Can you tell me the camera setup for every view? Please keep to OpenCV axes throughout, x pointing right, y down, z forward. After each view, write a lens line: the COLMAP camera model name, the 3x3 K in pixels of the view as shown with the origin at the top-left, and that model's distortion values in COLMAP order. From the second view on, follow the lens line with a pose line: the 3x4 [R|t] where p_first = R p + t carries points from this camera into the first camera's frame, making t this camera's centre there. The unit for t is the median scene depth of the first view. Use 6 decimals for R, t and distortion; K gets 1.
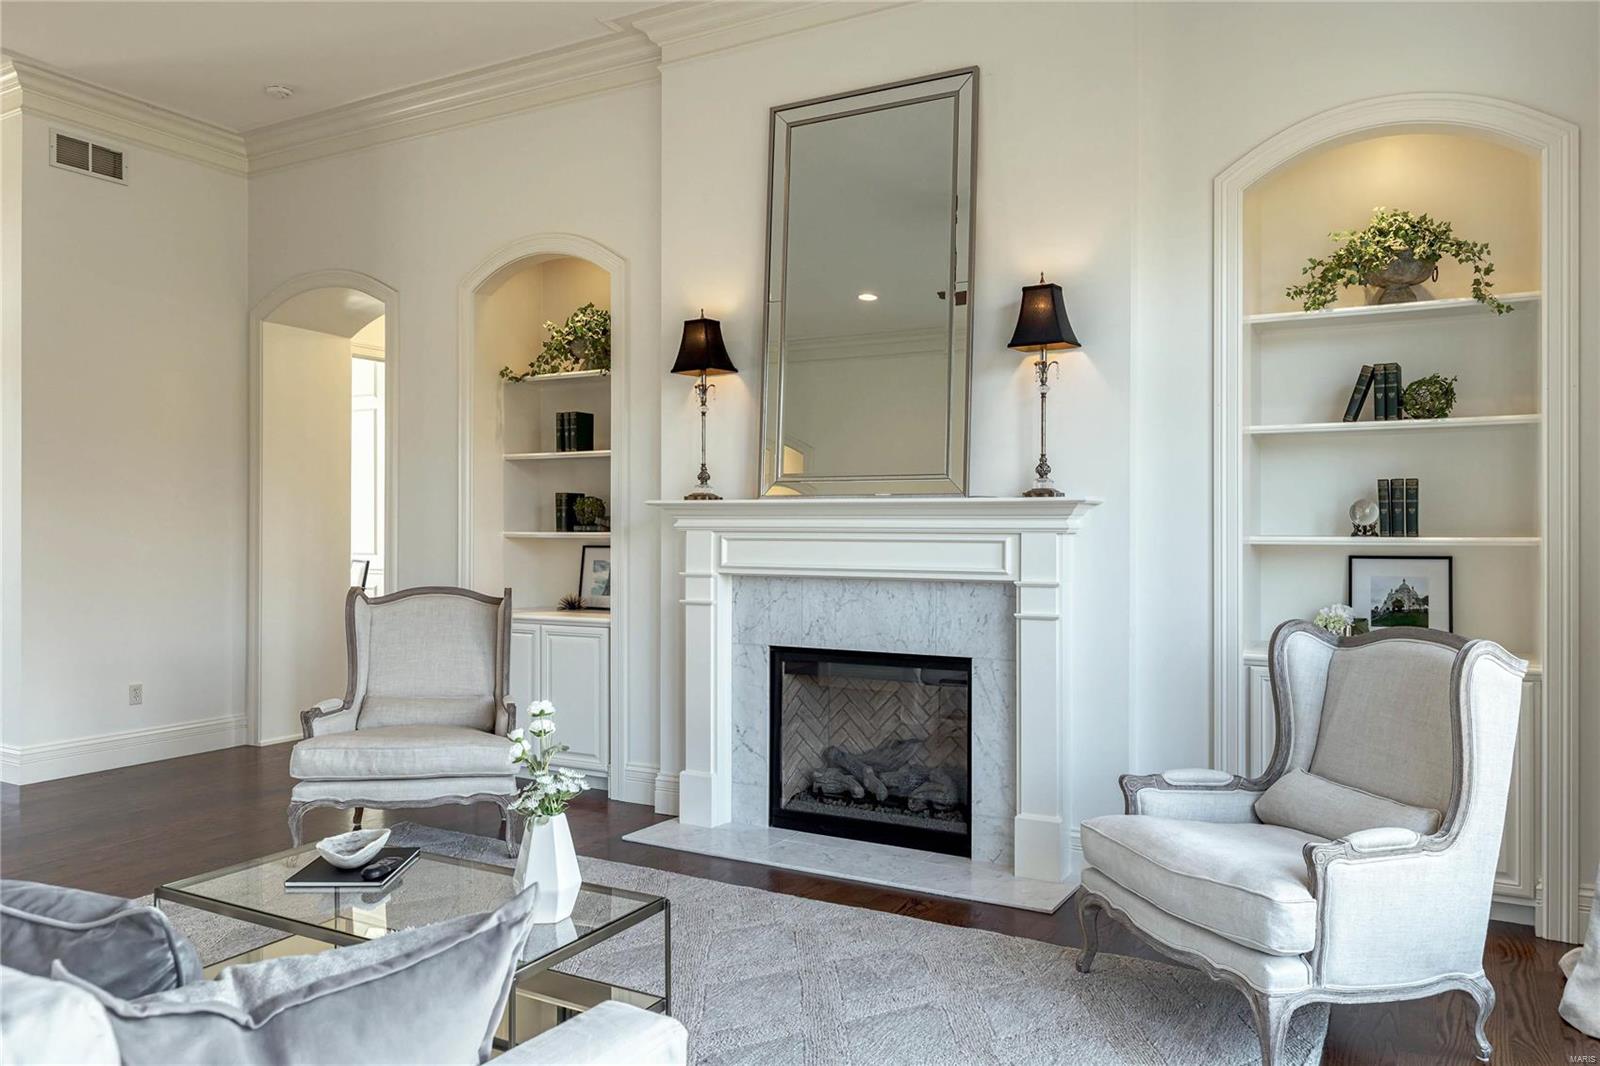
lens RADIAL K [[1155.5, 0, 797.4], [0, 1155.5, 530.1], [0, 0, 1]] dist [-0.003926, 0.000229]
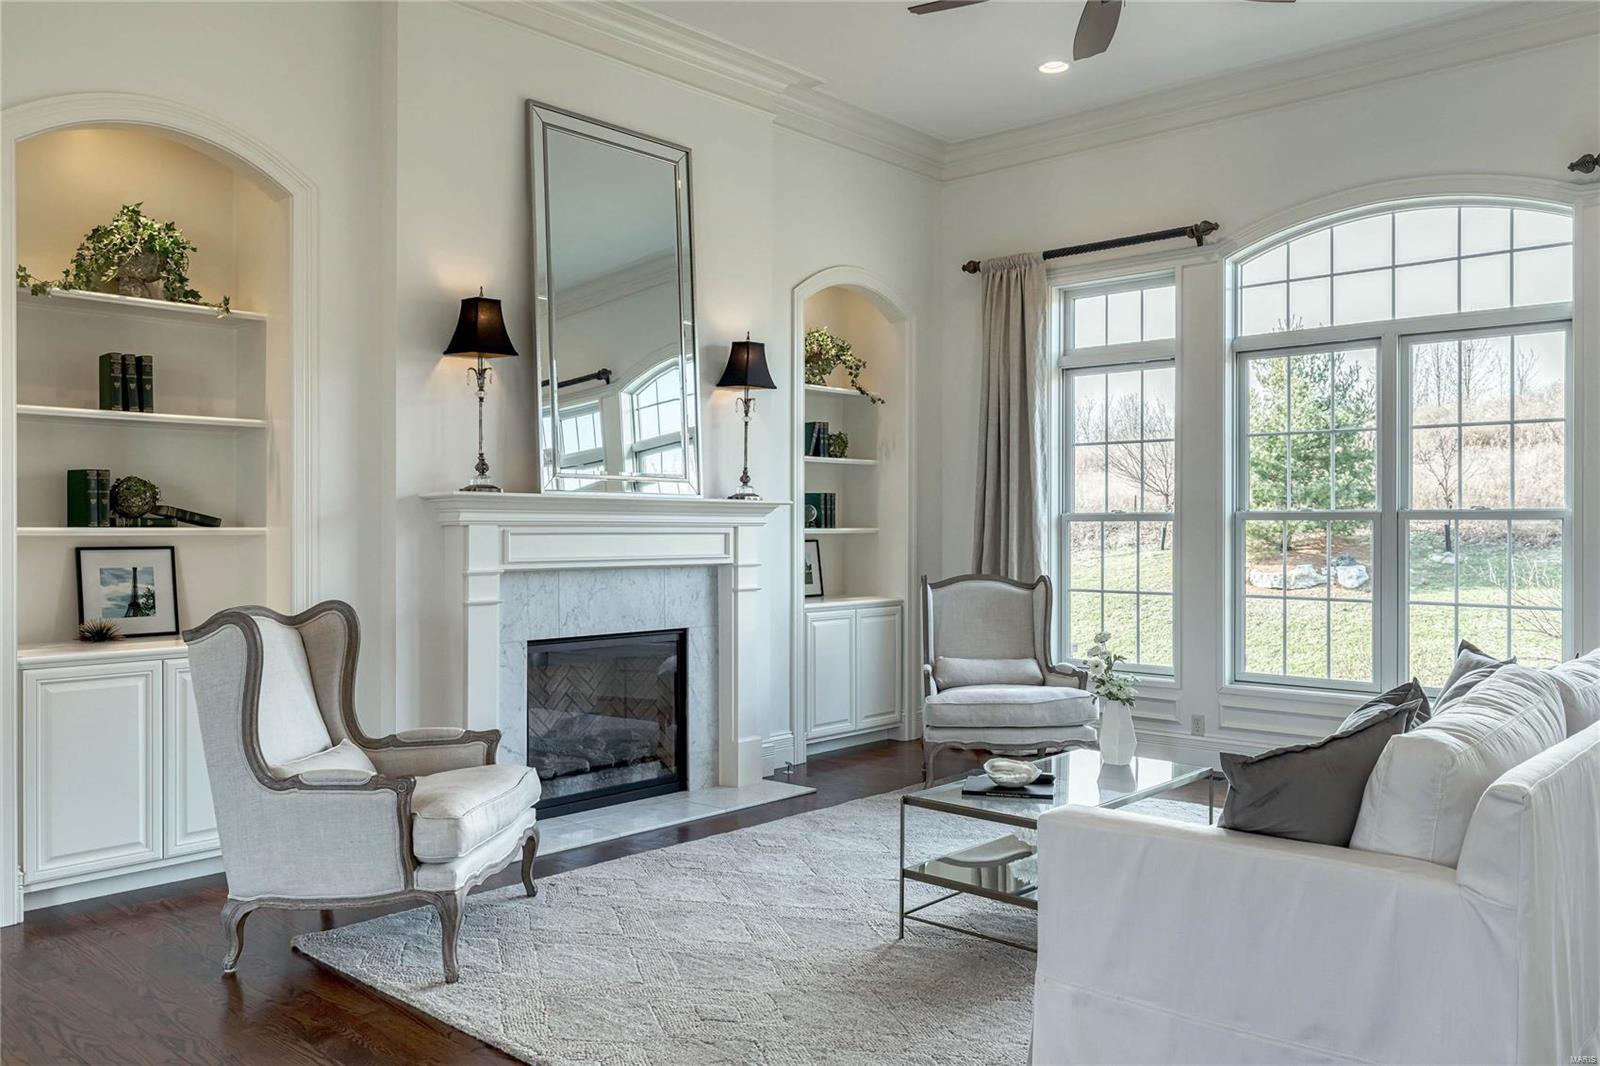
lens RADIAL K [[1219.7, 0, 798.0], [0, 1219.7, 531.8], [0, 0, 1]] dist [0.000530, -0.005445]
pose [[0.217746, -0.009516, 0.975959, -0.995533], [-0.001030, 0.999950, 0.009979, -0.004399], [-0.976005, -0.003178, 0.217725, 0.543387]]
